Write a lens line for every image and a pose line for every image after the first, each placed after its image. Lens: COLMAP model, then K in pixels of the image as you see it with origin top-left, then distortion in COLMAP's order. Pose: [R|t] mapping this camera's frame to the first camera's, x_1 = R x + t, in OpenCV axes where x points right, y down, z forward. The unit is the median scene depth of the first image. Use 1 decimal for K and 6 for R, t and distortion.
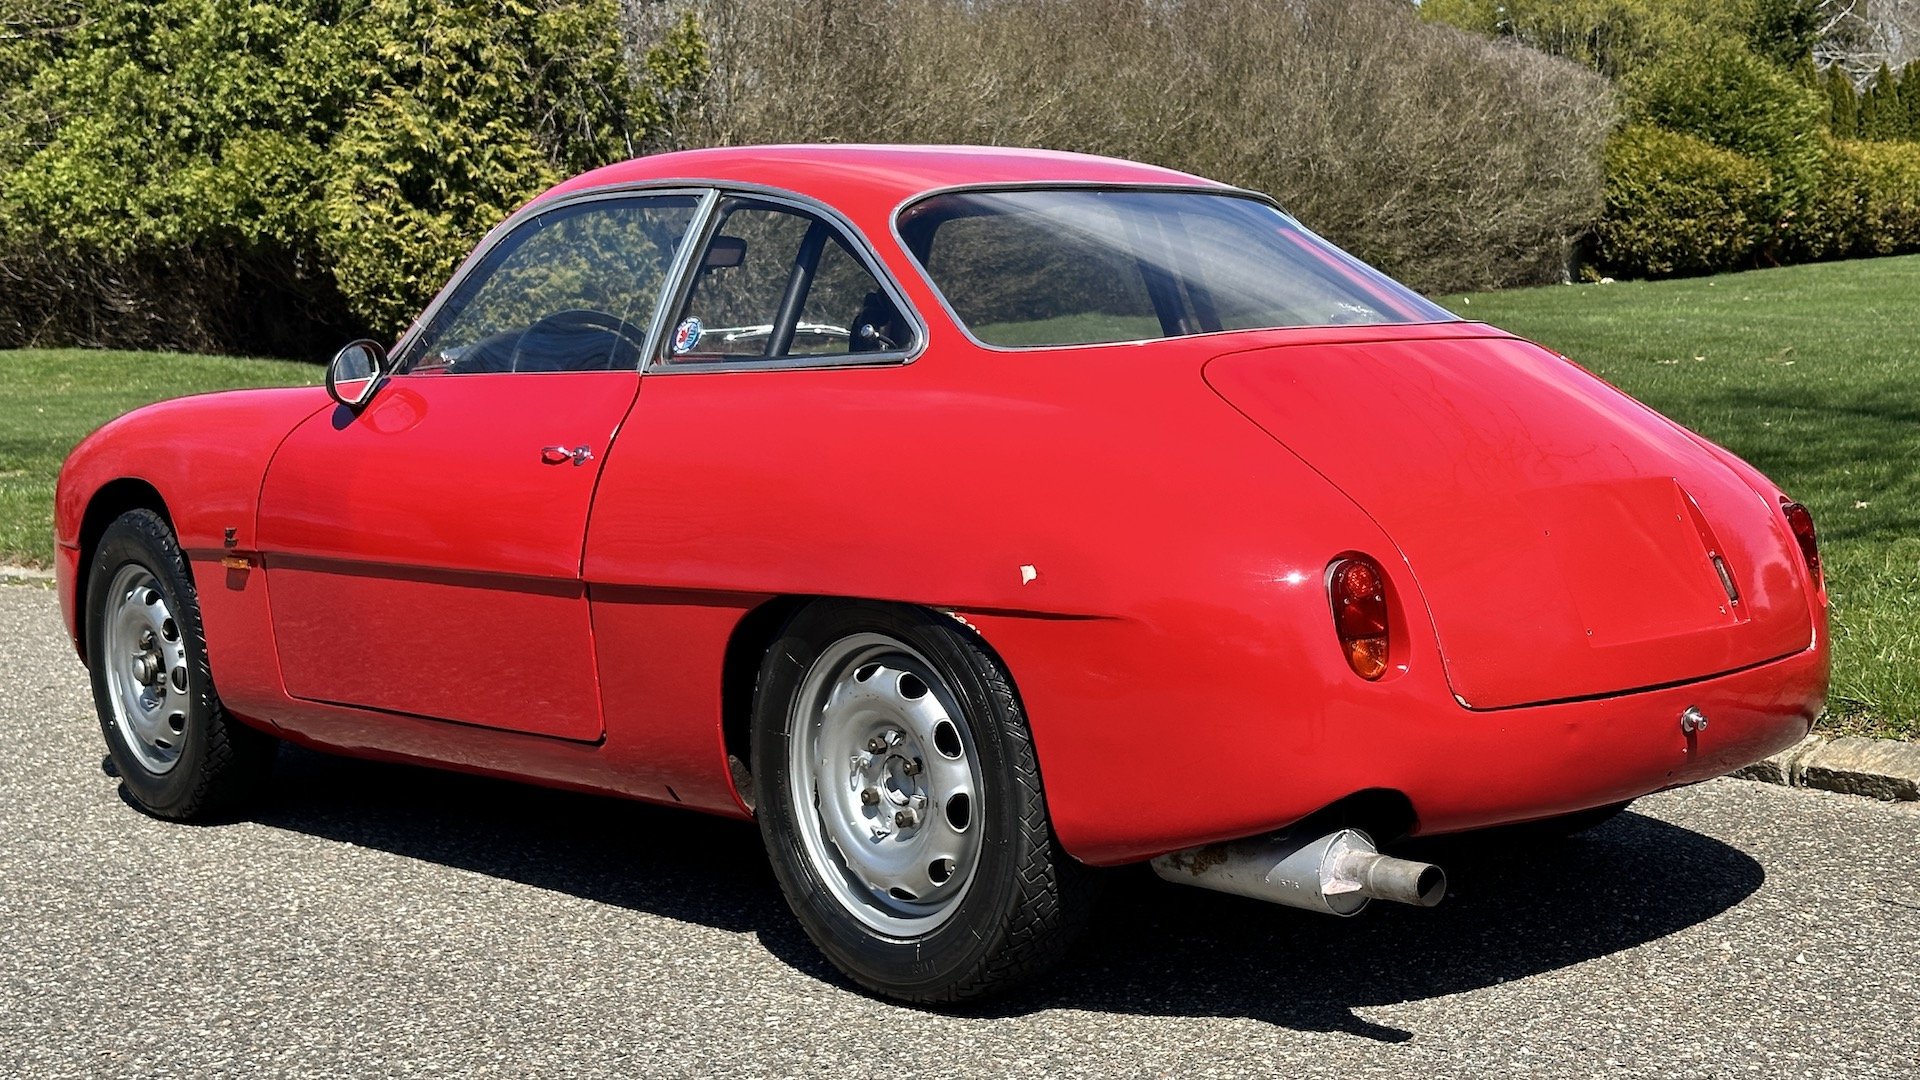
lens RADIAL K [[2625.2, 0, 967.9], [0, 2625.2, 571.9], [0, 0, 1]] dist [0.162047, -0.129110]
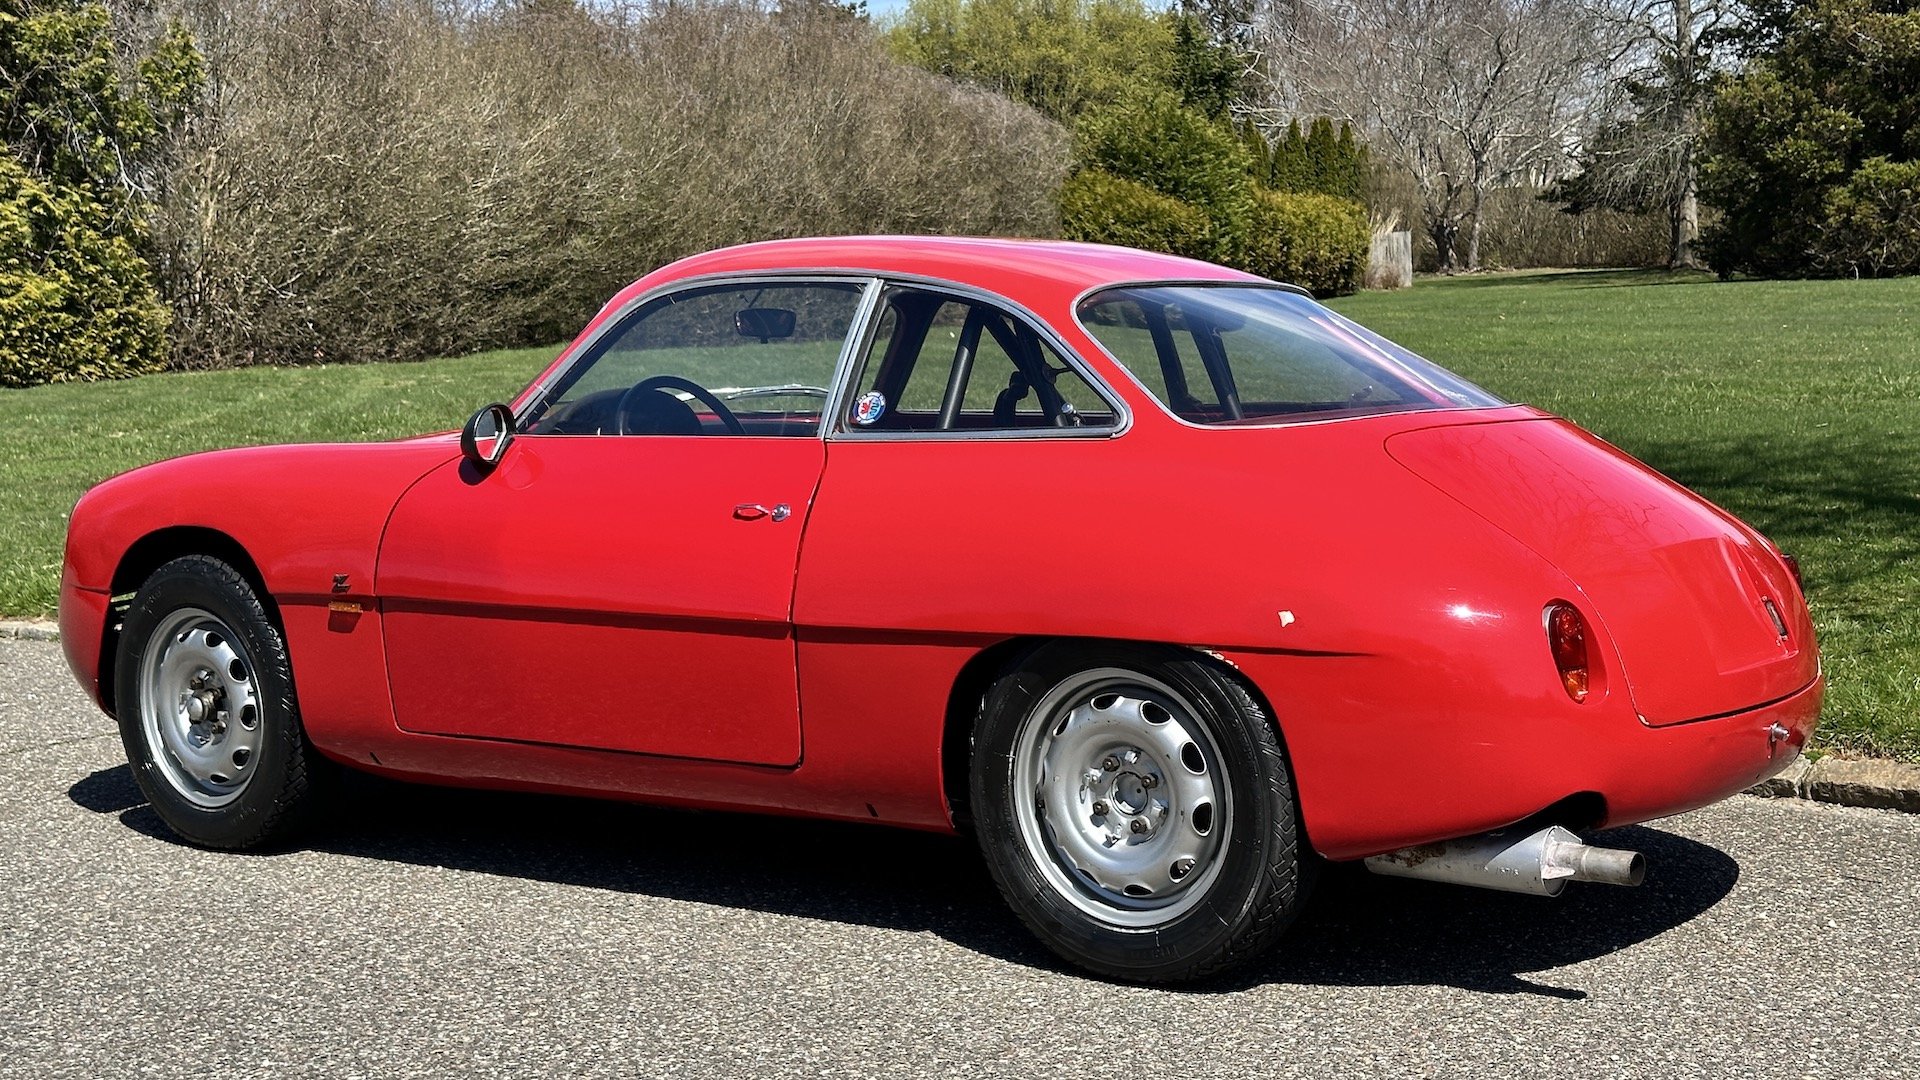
lens RADIAL K [[2623.8, 0, 960.0], [0, 2623.8, 540.0], [0, 0, 1]] dist [0.188270, -0.380078]
pose [[0.977504, -0.000162, 0.210918, -0.315895], [0.004509, 0.999787, -0.020127, -0.009582], [-0.210870, 0.020626, 0.977296, -0.122595]]
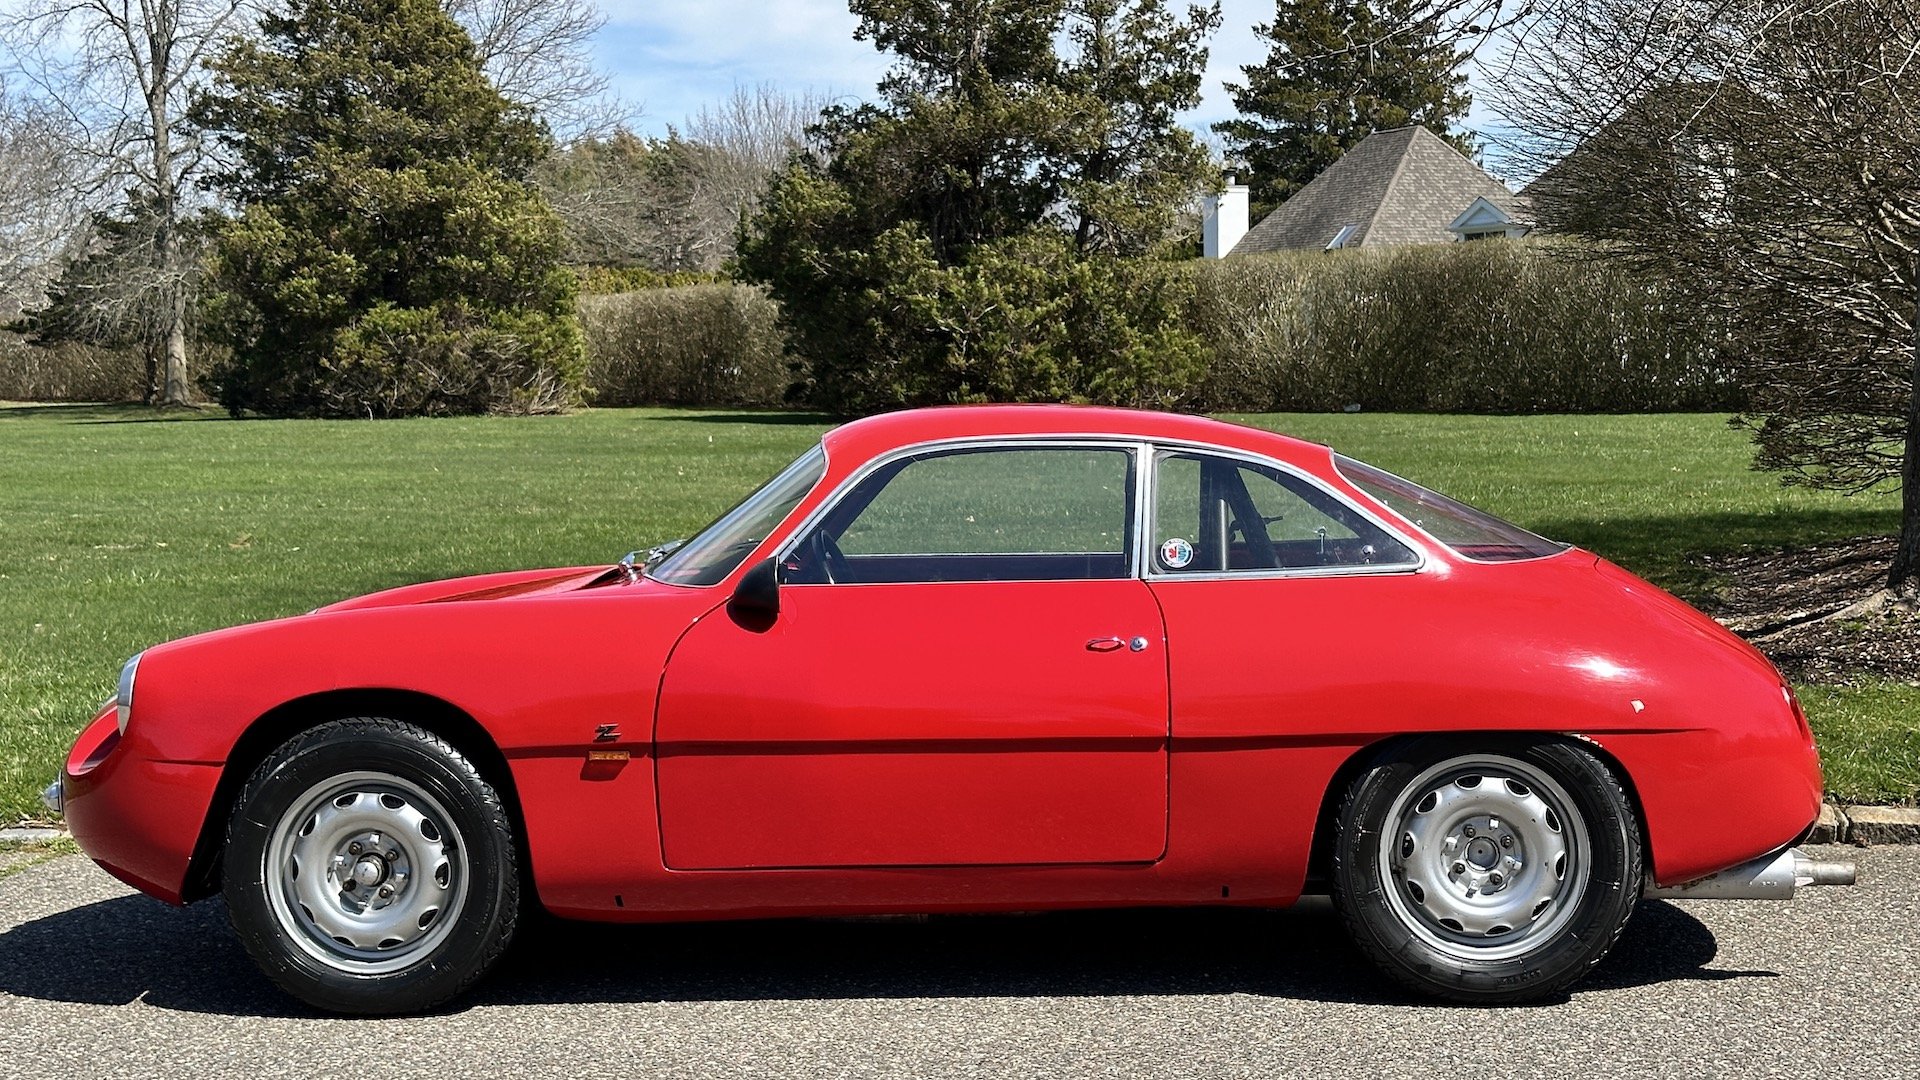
lens RADIAL K [[2623.8, 0, 960.0], [0, 2623.8, 540.0], [0, 0, 1]] dist [0.188270, -0.380078]
pose [[0.696476, -0.004903, 0.717563, -1.181141], [0.059540, 0.996923, -0.050979, -0.034918], [-0.715105, 0.078230, 0.694625, 0.144660]]
